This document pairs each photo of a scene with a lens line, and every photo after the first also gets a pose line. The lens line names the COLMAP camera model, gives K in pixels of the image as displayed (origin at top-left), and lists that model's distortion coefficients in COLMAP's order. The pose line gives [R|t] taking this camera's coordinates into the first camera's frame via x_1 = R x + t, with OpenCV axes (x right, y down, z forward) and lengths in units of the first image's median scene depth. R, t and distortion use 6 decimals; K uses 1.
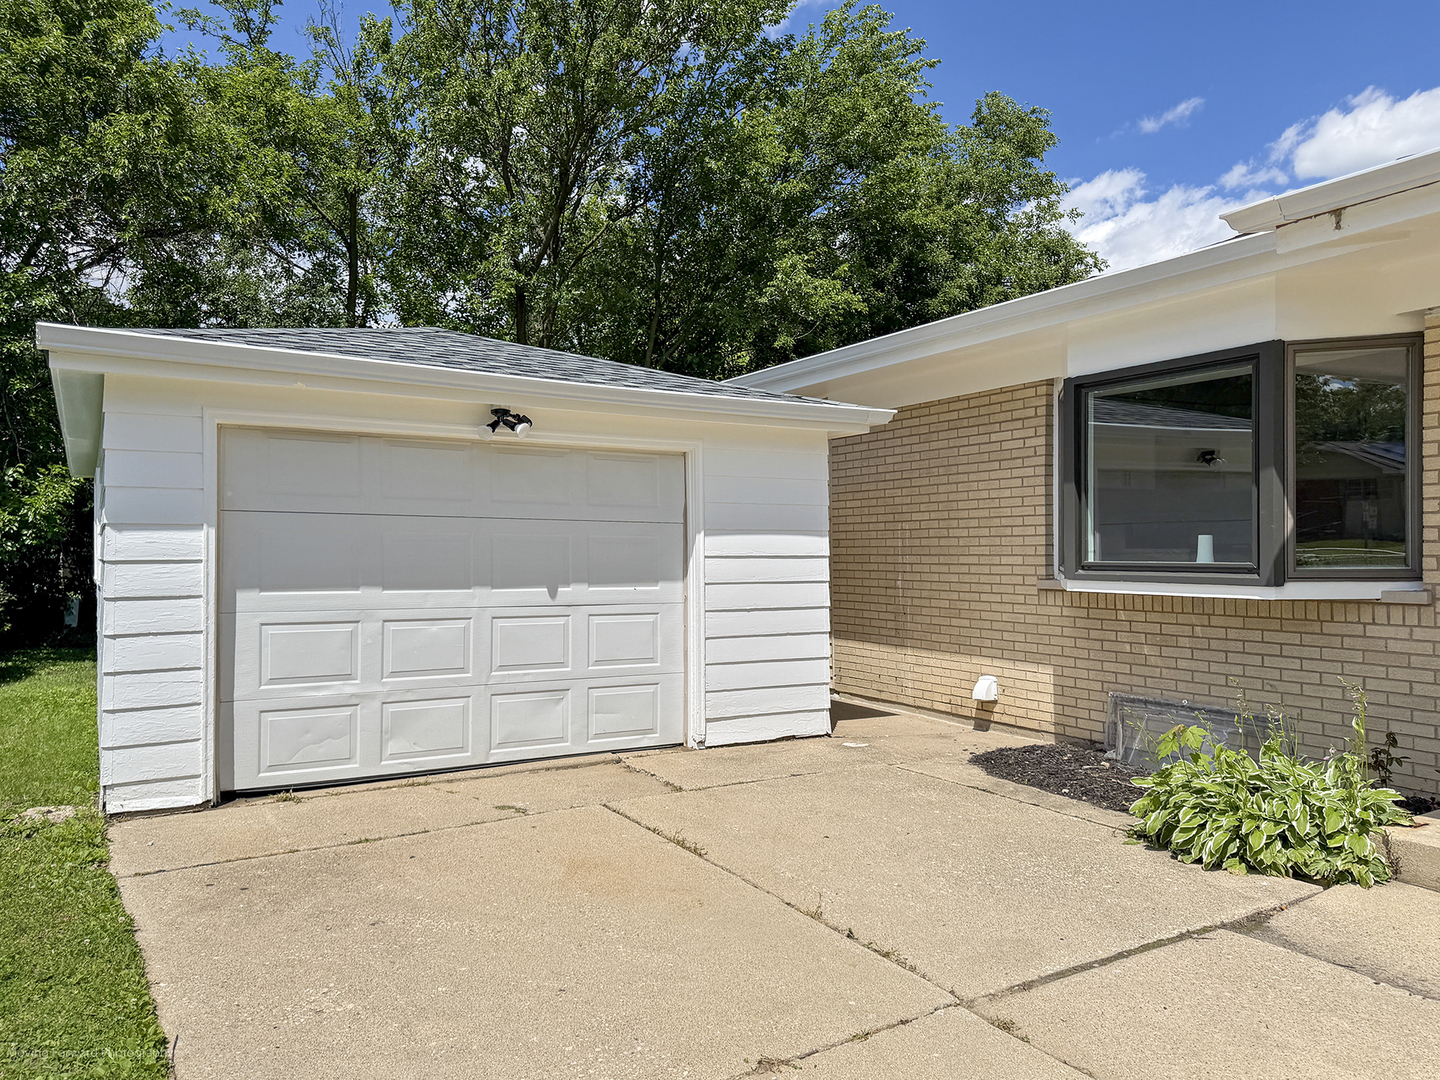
lens RADIAL K [[1057.2, 0, 725.8], [0, 1057.2, 534.1], [0, 0, 1]] dist [0.063280, -0.003034]
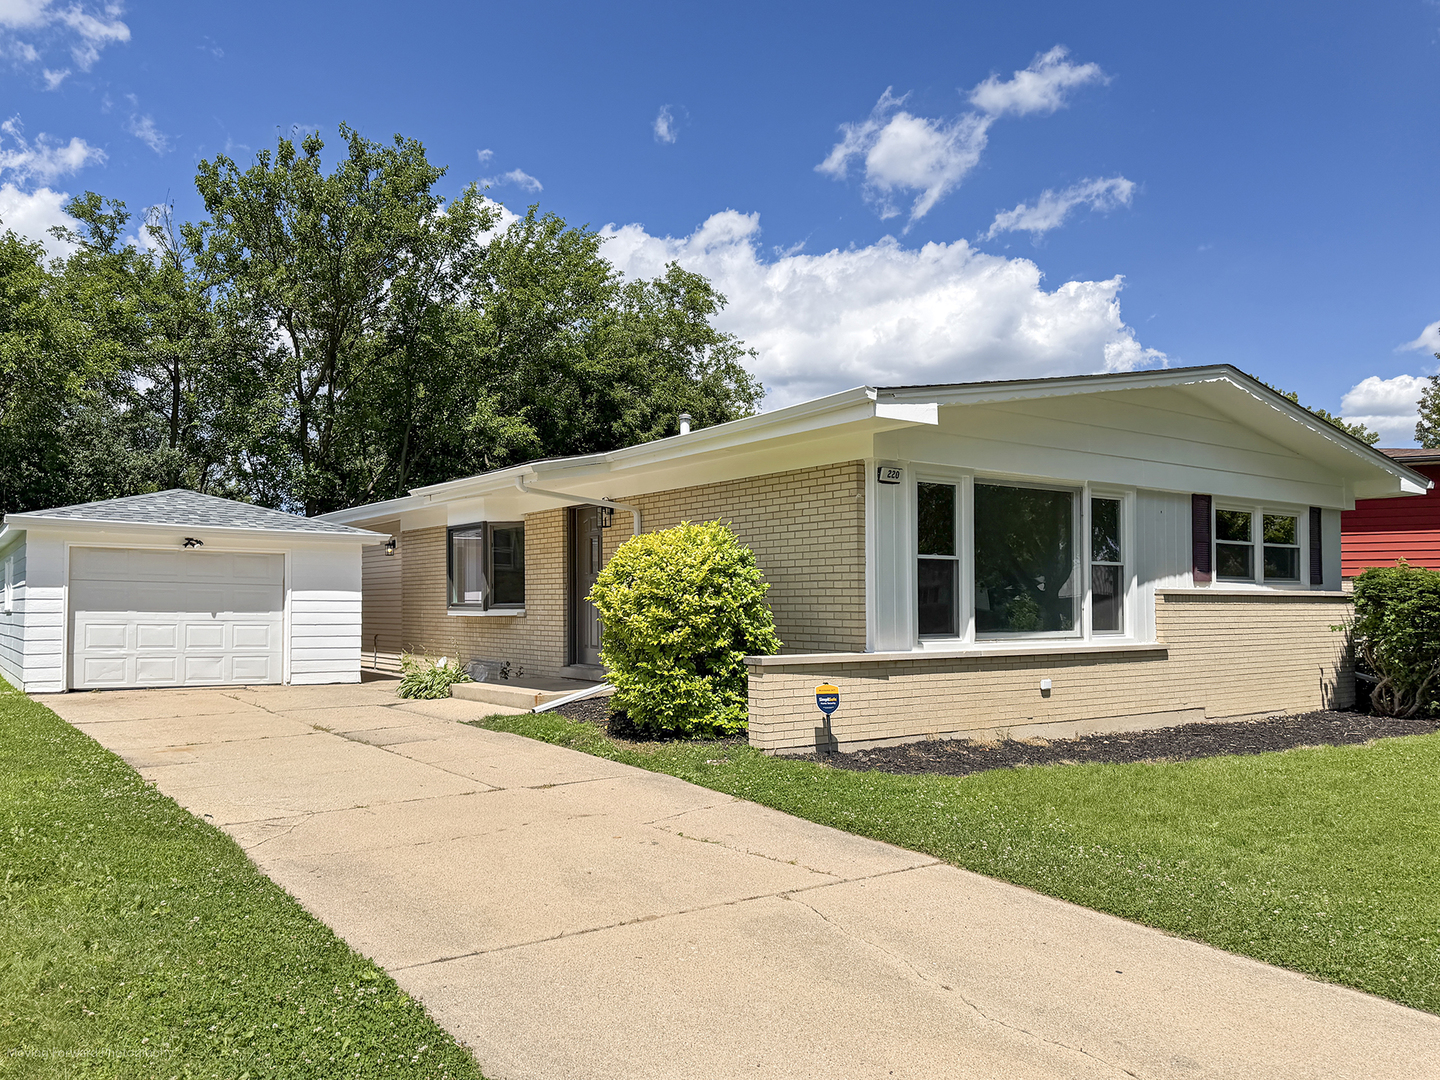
lens RADIAL K [[1122.4, 0, 715.0], [0, 1122.4, 554.2], [0, 0, 1]] dist [-0.009796, 0.011391]
pose [[0.995783, 0.003488, 0.091676, 0.665069], [0.000606, 0.999005, -0.044595, 0.031315], [-0.091740, 0.044463, 0.994790, -1.472431]]
